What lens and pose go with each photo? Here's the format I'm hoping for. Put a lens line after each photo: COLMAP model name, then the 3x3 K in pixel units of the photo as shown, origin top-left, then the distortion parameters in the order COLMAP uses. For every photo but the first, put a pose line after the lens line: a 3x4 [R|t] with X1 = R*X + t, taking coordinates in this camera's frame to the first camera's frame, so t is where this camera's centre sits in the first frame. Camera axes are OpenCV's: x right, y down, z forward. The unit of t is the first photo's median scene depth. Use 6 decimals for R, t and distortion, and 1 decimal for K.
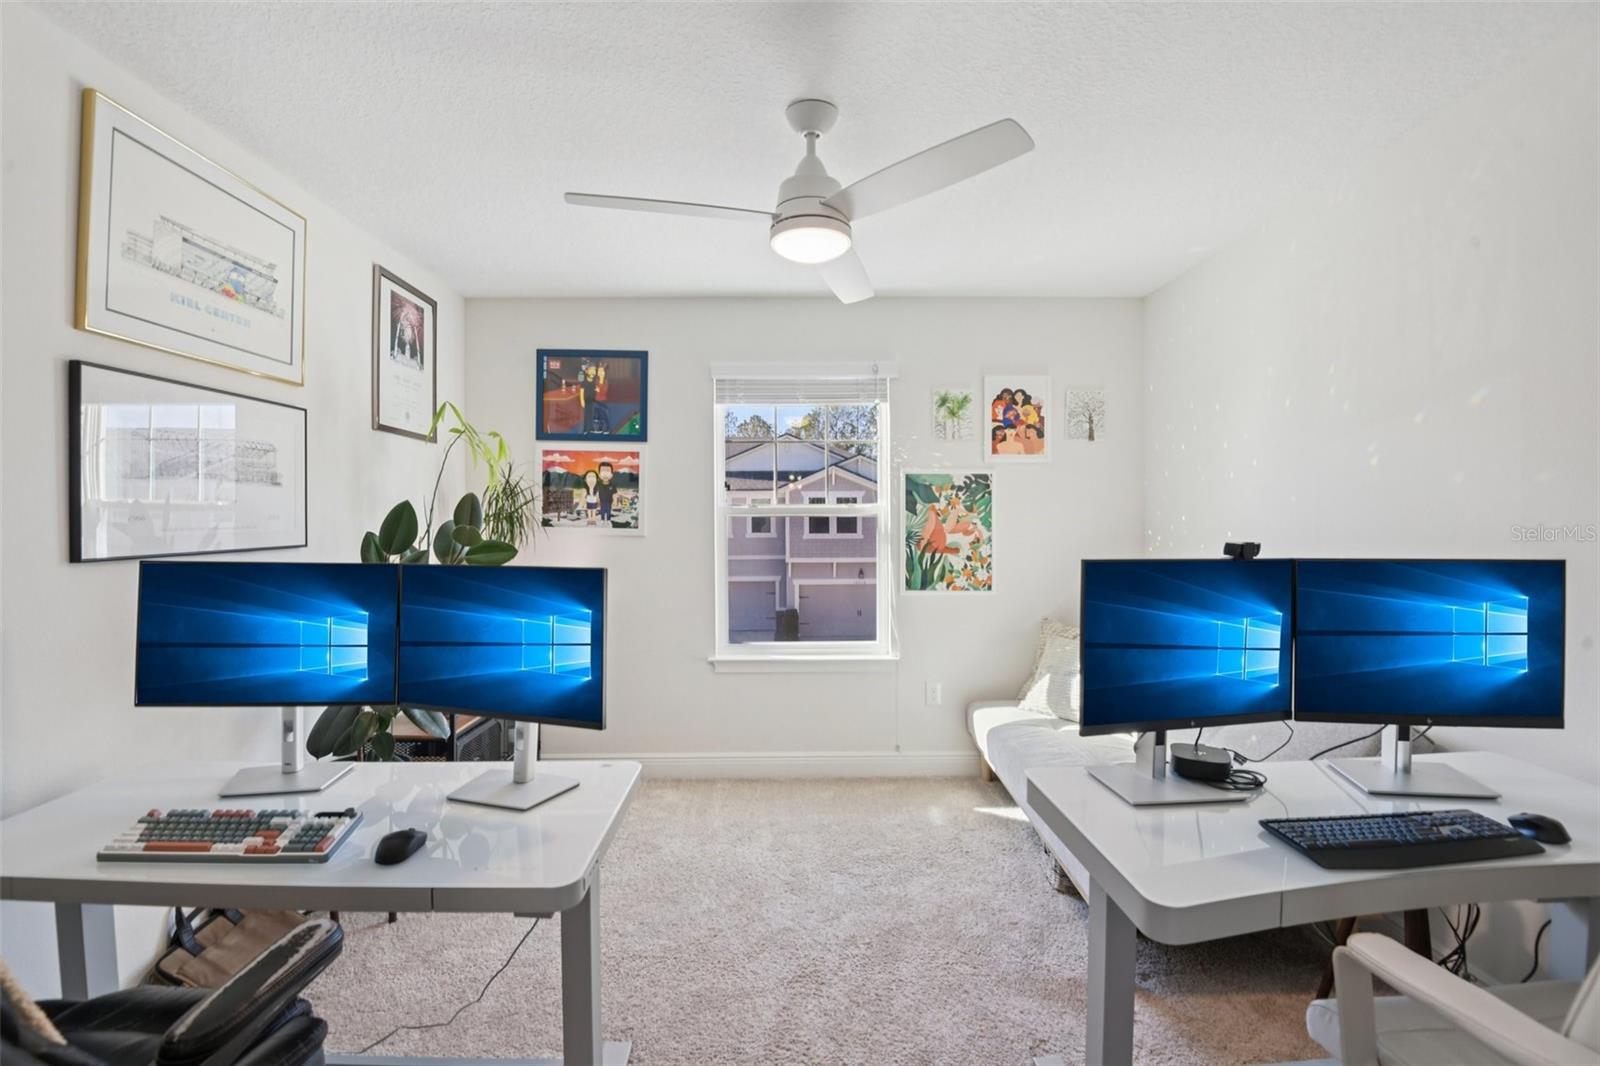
lens RADIAL K [[747.9, 0, 800.5], [0, 747.9, 523.8], [0, 0, 1]] dist [-0.022297, -0.001886]
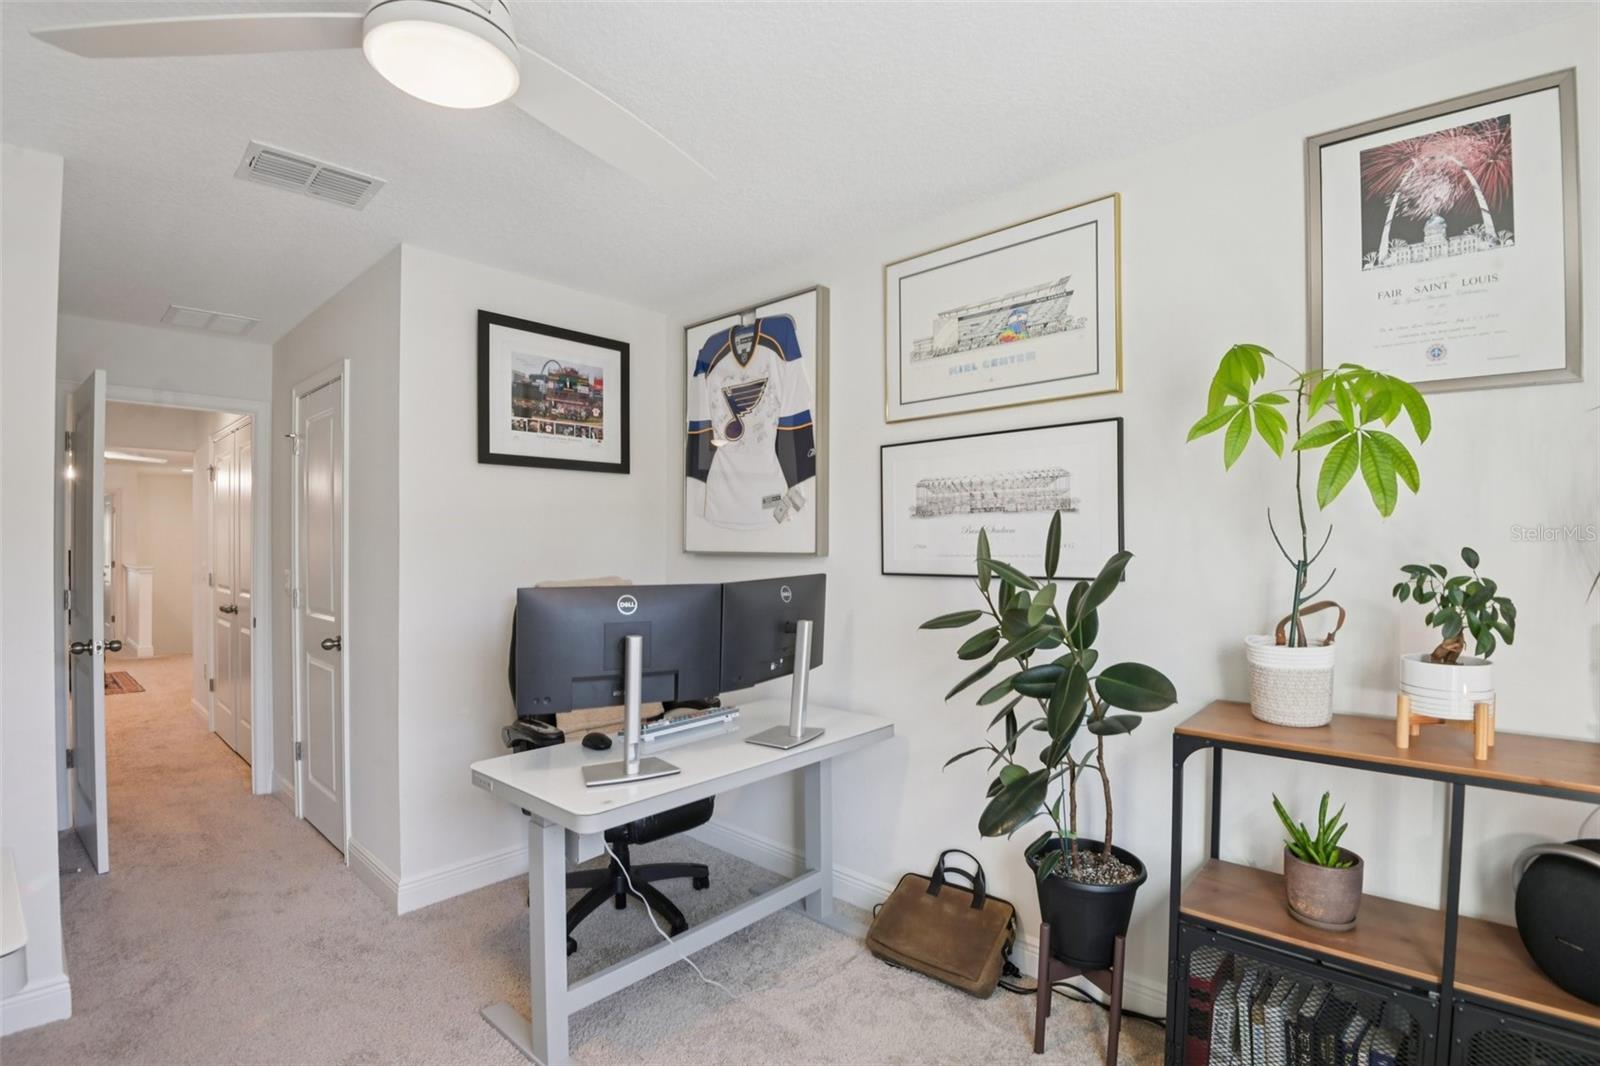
lens RADIAL K [[747.9, 0, 800.5], [0, 747.9, 540.1], [0, 0, 1]] dist [-0.022297, -0.001886]
pose [[-0.678365, -0.002765, -0.734720, 0.222958], [-0.002658, 0.999996, -0.001309, -0.015015], [0.734720, 0.001065, -0.678369, 1.461089]]
